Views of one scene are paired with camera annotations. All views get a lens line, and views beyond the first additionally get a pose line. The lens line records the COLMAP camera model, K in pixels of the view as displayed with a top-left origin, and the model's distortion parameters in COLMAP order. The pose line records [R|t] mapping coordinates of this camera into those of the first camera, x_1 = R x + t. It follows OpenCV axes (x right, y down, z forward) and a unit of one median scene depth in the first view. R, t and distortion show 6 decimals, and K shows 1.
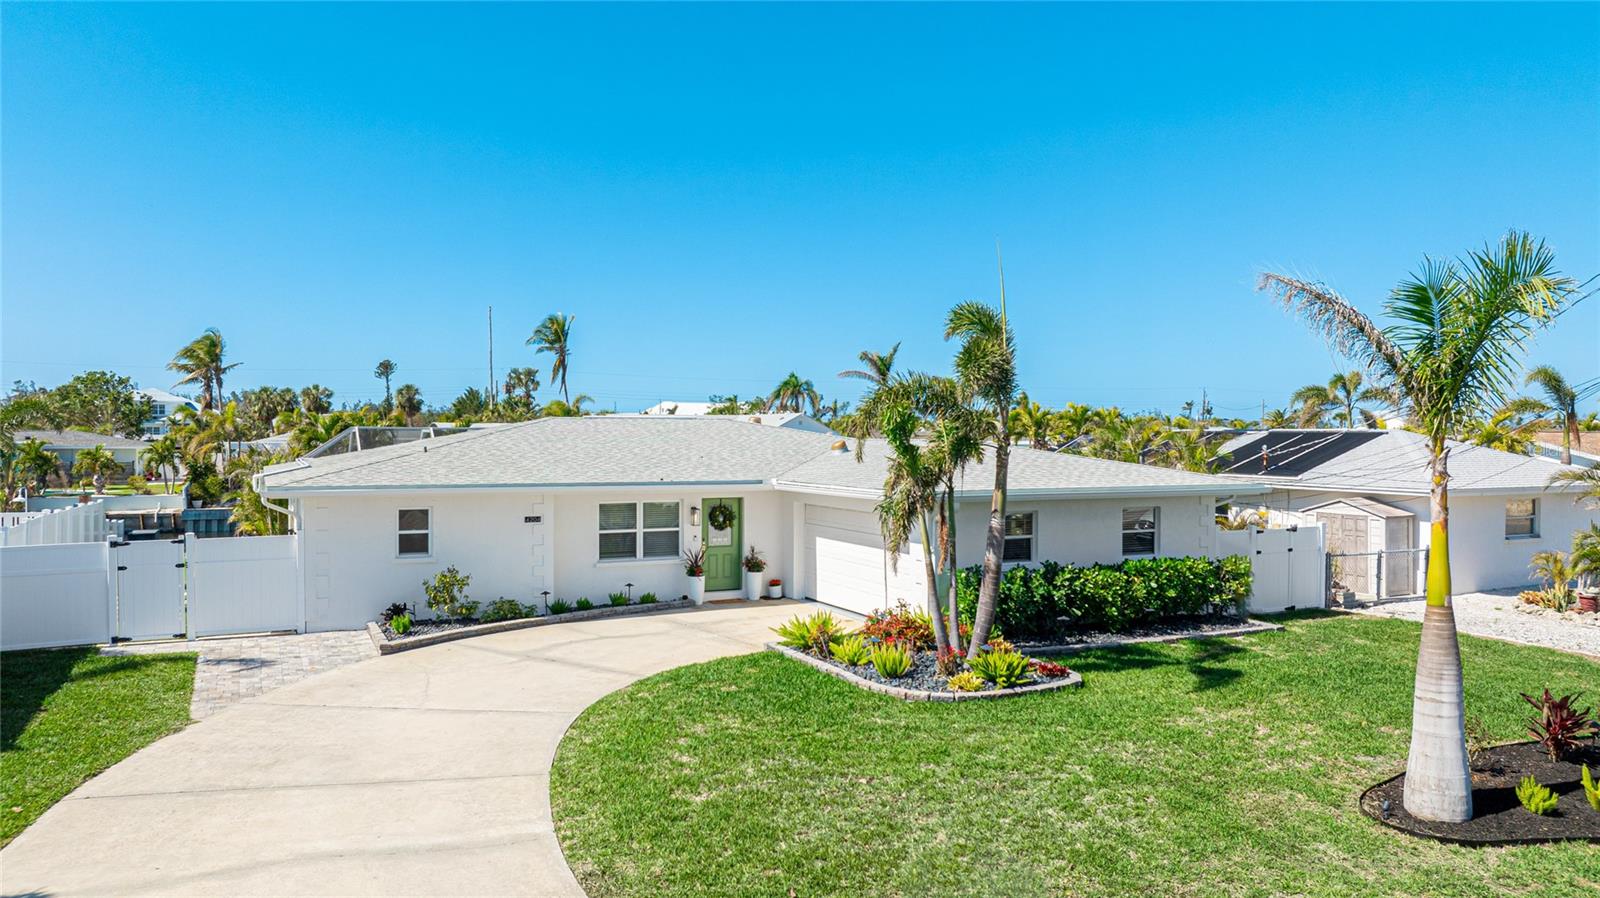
lens RADIAL K [[1122.3, 0, 800.0], [0, 1122.3, 449.0], [0, 0, 1]] dist [-0.015663, 0.000868]
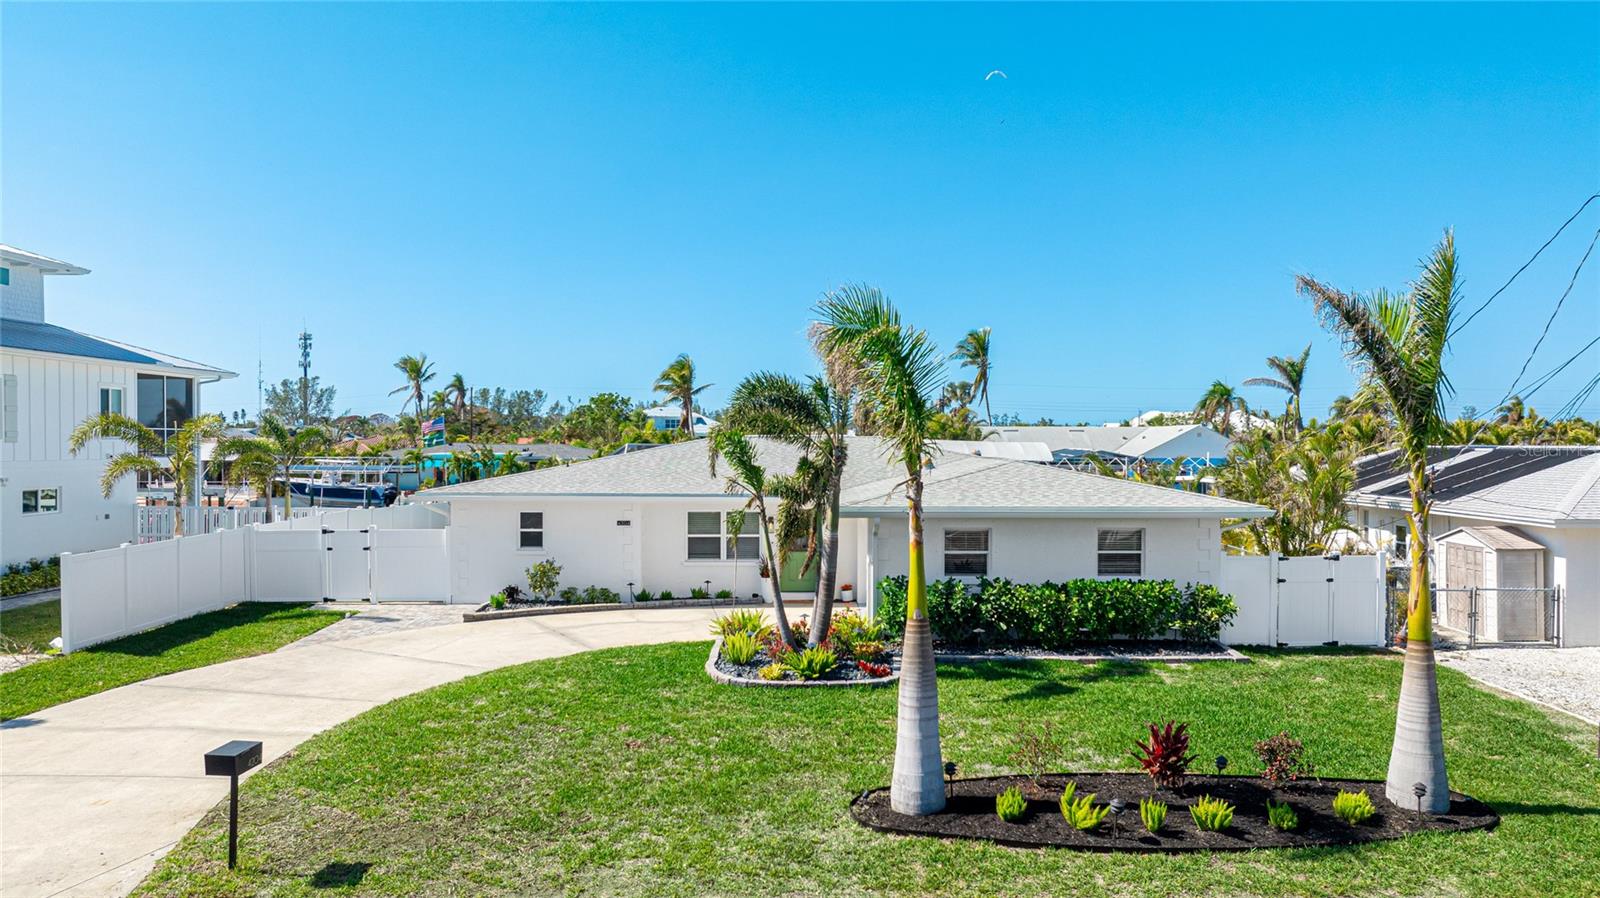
lens RADIAL K [[1145.4, 0, 823.8], [0, 1145.4, 453.6], [0, 0, 1]] dist [-0.004331, 0.000889]
pose [[0.905612, 0.002949, -0.424096, 0.465175], [-0.004897, 0.999982, -0.003504, -0.008848], [0.424078, 0.005250, 0.905610, -0.031460]]
